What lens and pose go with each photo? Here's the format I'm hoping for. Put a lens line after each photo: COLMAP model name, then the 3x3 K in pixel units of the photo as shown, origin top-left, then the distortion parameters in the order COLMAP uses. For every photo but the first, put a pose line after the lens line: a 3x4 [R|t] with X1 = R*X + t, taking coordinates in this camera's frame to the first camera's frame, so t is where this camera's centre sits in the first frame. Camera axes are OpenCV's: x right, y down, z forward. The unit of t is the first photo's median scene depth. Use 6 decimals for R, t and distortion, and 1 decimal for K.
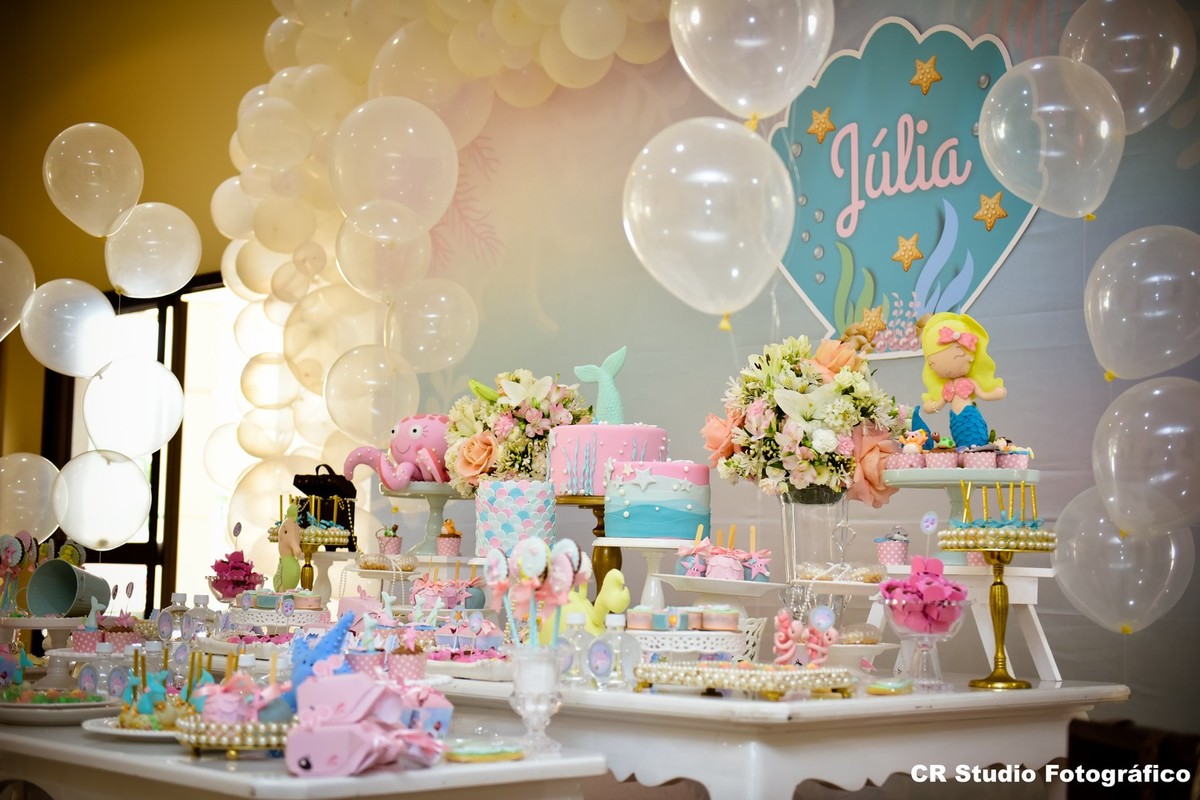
lens RADIAL K [[1854.5, 0, 599.9], [0, 1854.5, 398.7], [0, 0, 1]] dist [-0.021414, 0.000000]
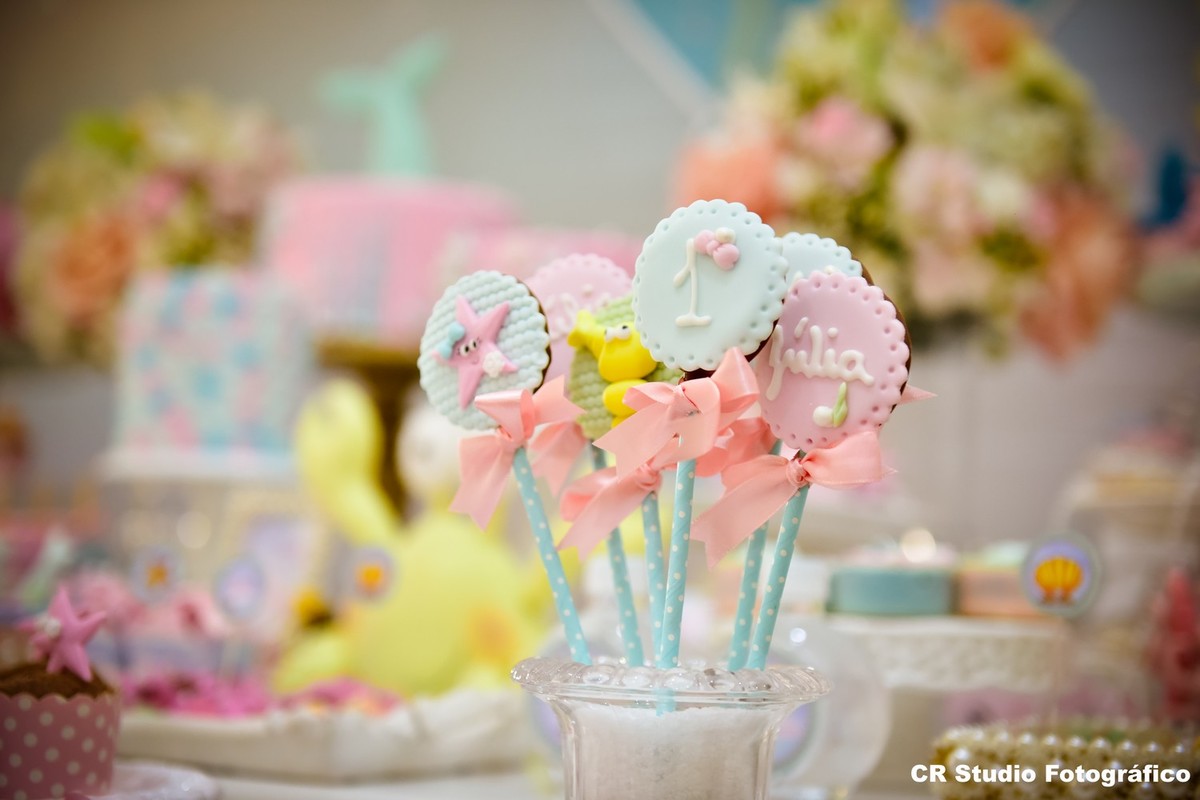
lens RADIAL K [[1921.6, 0, 600.2], [0, 1921.6, 399.5], [0, 0, 1]] dist [0.002379, 0.000000]
pose [[0.961331, 0.044711, 0.271742, -0.074150], [-0.041904, 0.998991, -0.016128, 0.068016], [-0.272189, 0.004118, 0.962235, 0.499961]]
